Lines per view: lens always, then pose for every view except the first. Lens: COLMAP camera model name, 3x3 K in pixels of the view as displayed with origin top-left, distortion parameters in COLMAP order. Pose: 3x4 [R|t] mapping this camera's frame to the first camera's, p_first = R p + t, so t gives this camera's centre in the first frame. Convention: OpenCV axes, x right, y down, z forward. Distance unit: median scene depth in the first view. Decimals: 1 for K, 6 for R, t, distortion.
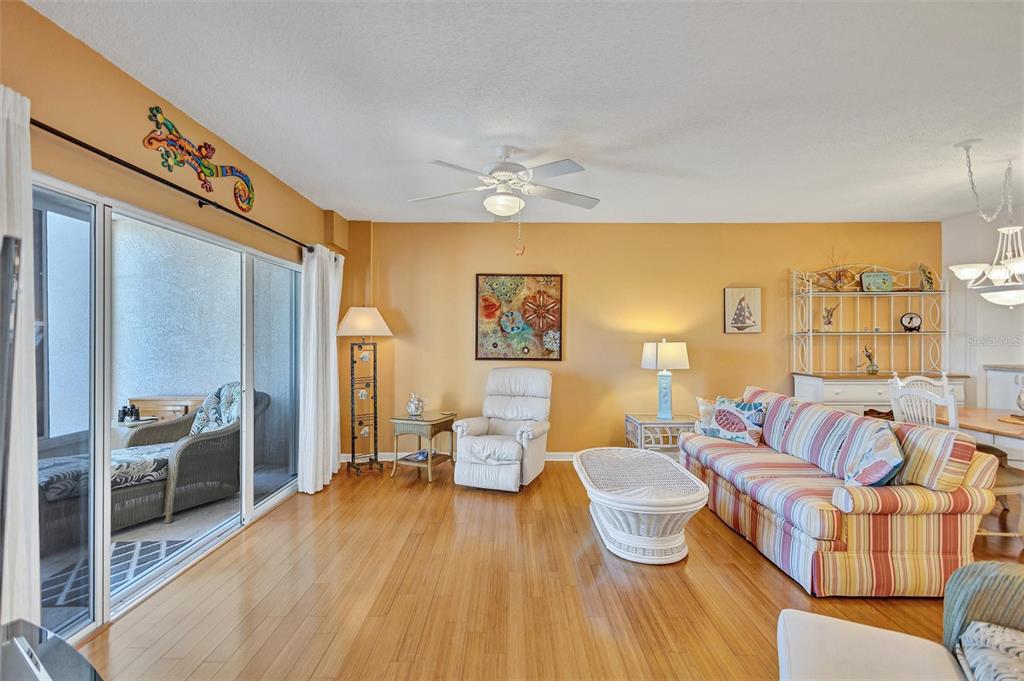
lens RADIAL K [[473.2, 0, 515.7], [0, 473.2, 339.6], [0, 0, 1]] dist [0.010995, 0.000370]
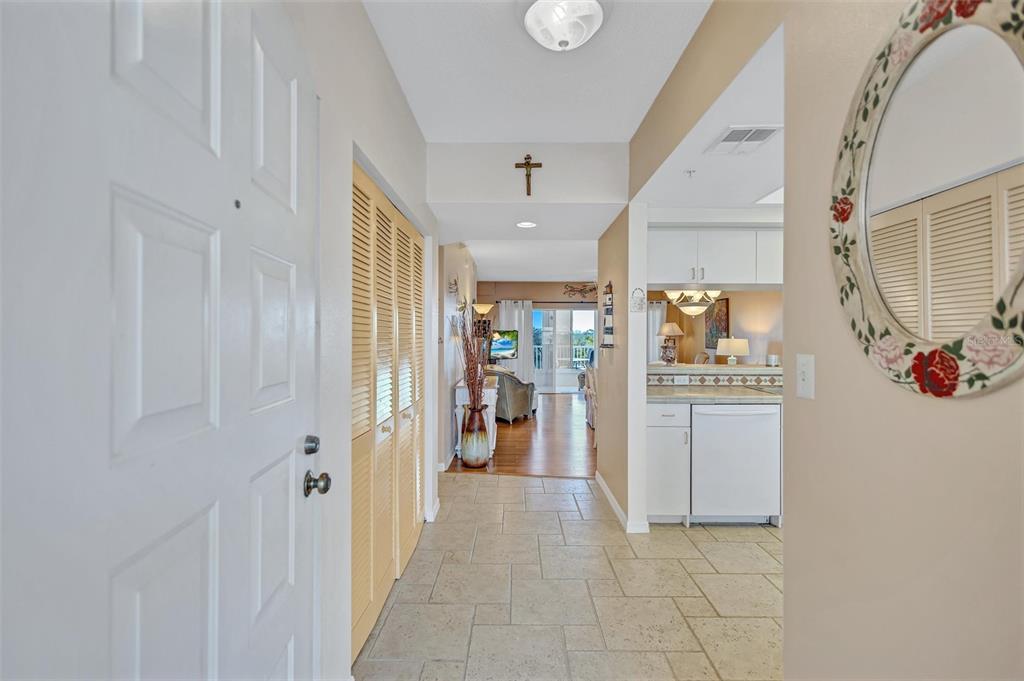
lens RADIAL K [[476.9, 0, 512.0], [0, 476.9, 340.5], [0, 0, 1]] dist [-0.001246, -0.000043]
pose [[-0.013074, 0.004800, -0.999903, 1.801668], [-0.002265, 0.999986, 0.004830, 0.005029], [0.999912, 0.002328, -0.013063, 0.271897]]
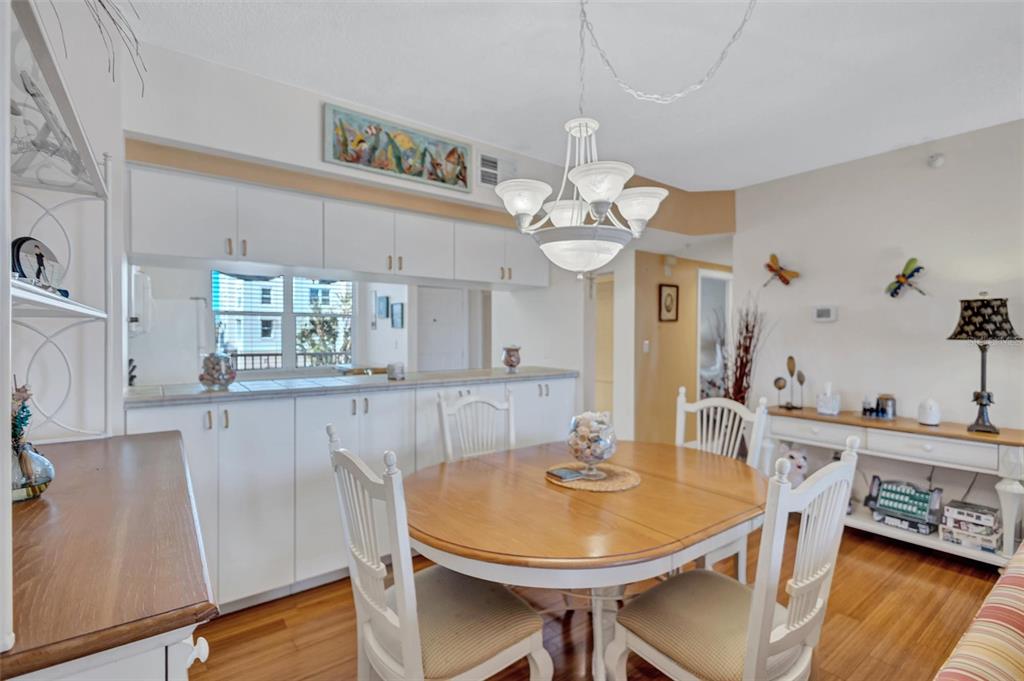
lens RADIAL K [[468.3, 0, 507.4], [0, 468.3, 332.7], [0, 0, 1]] dist [0.012781, 0.000076]
pose [[-0.589867, 0.002285, 0.807497, 0.449198], [0.001395, 0.999997, -0.001811, -0.001341], [-0.807499, 0.000059, -0.589868, 0.933828]]
